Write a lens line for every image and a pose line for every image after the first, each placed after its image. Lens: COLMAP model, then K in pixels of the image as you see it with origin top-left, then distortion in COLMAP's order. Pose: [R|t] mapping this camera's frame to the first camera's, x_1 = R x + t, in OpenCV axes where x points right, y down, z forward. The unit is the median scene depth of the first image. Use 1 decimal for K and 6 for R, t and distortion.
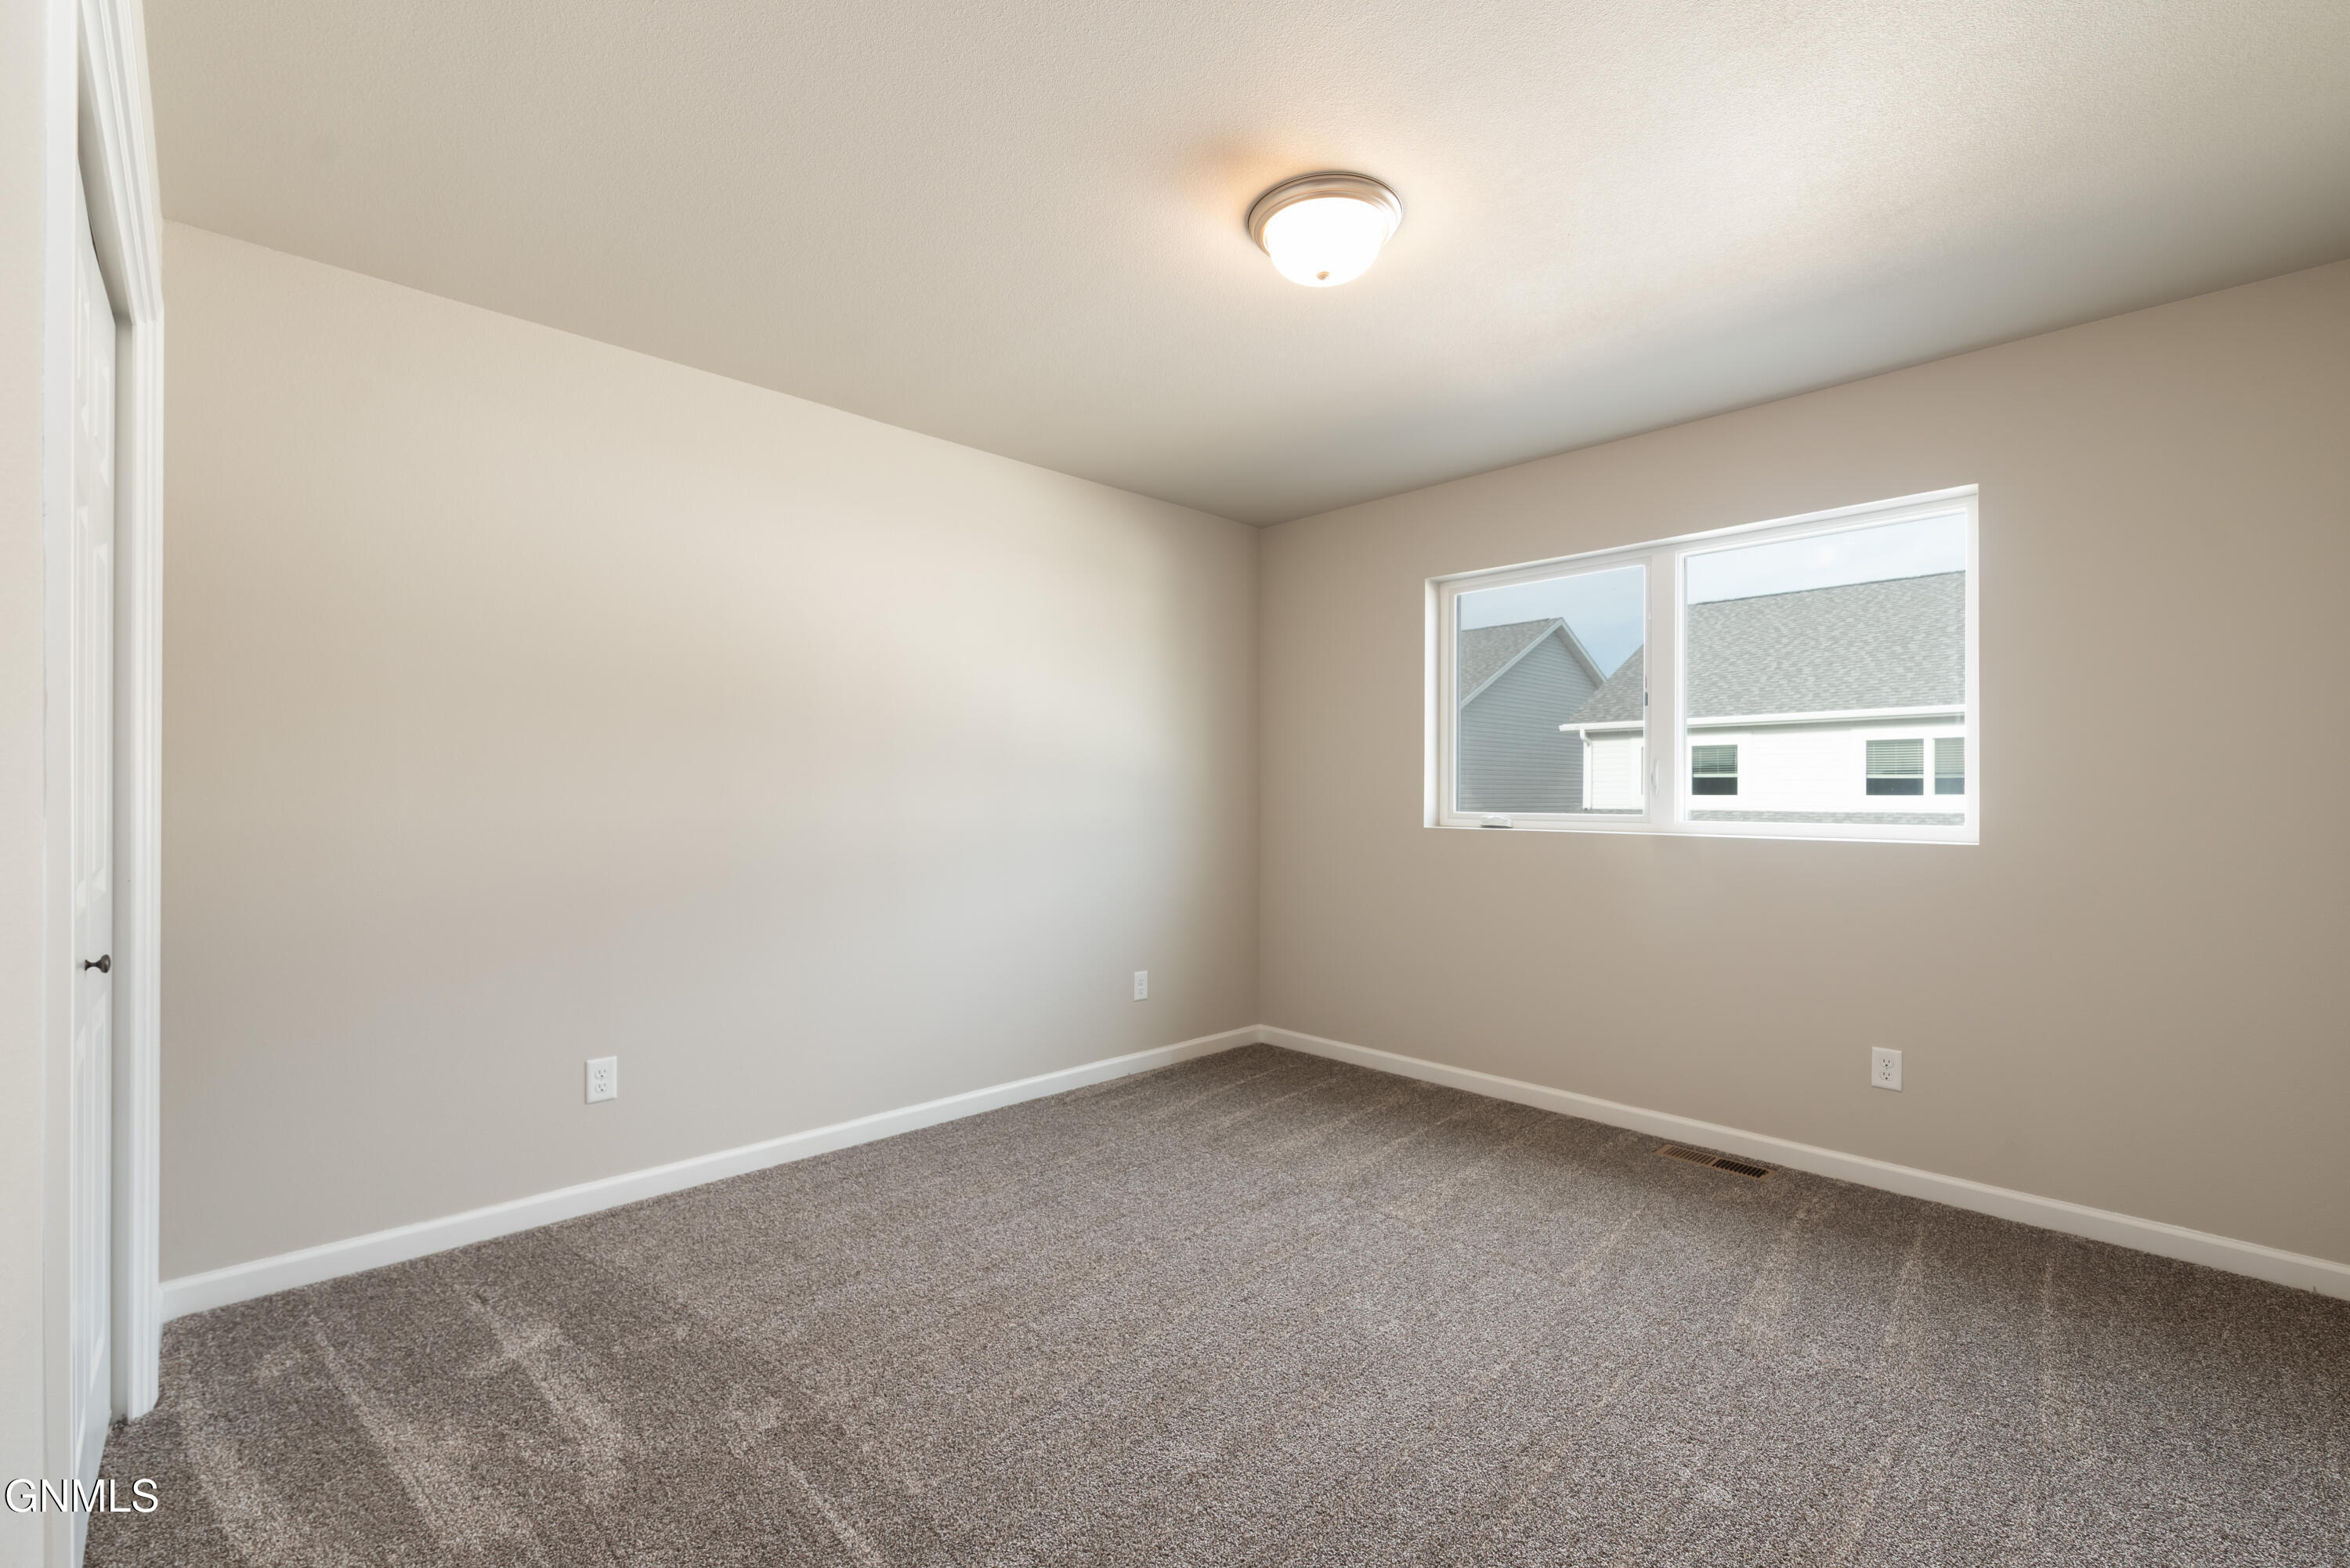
lens RADIAL K [[997.7, 0, 1181.7], [0, 997.7, 787.2], [0, 0, 1]] dist [-0.002616, 0.000994]
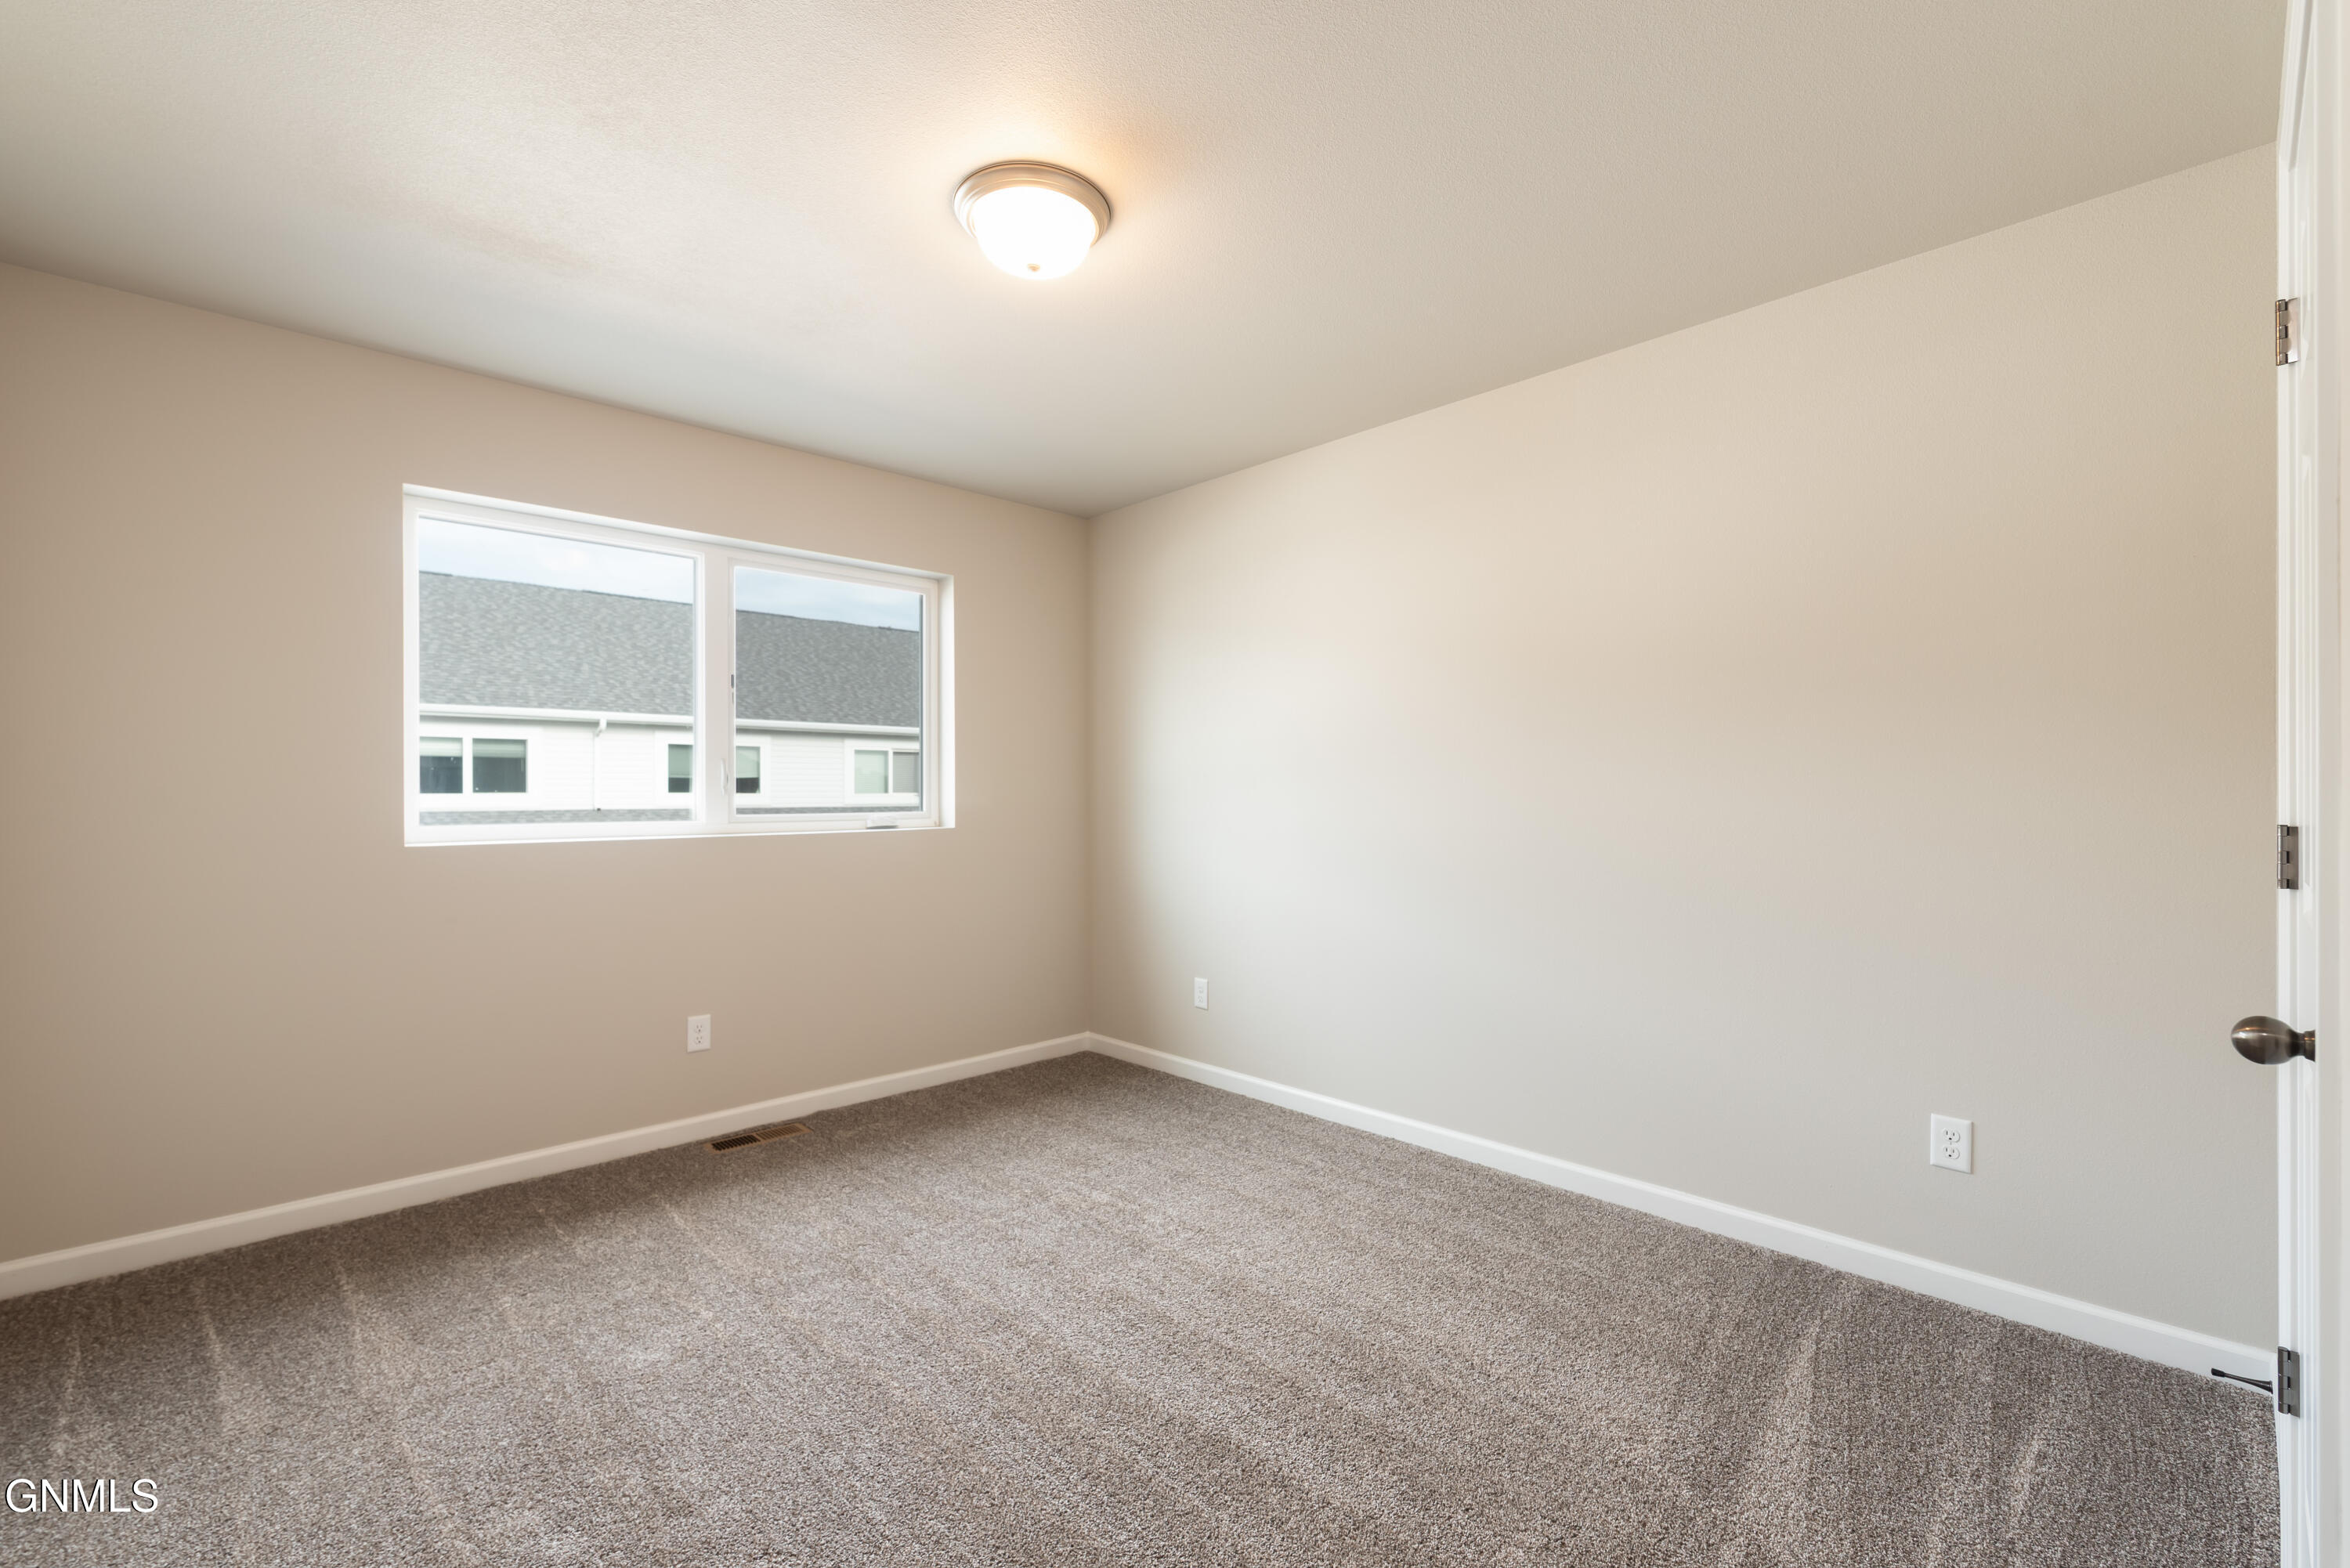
lens RADIAL K [[997.7, 0, 1181.5], [0, 997.7, 791.0], [0, 0, 1]] dist [-0.002616, 0.000994]
pose [[0.023423, 0.000602, 0.999725, -0.394609], [-0.003670, 0.999993, -0.000516, 0.003950], [-0.999719, -0.003656, 0.023425, 0.400447]]
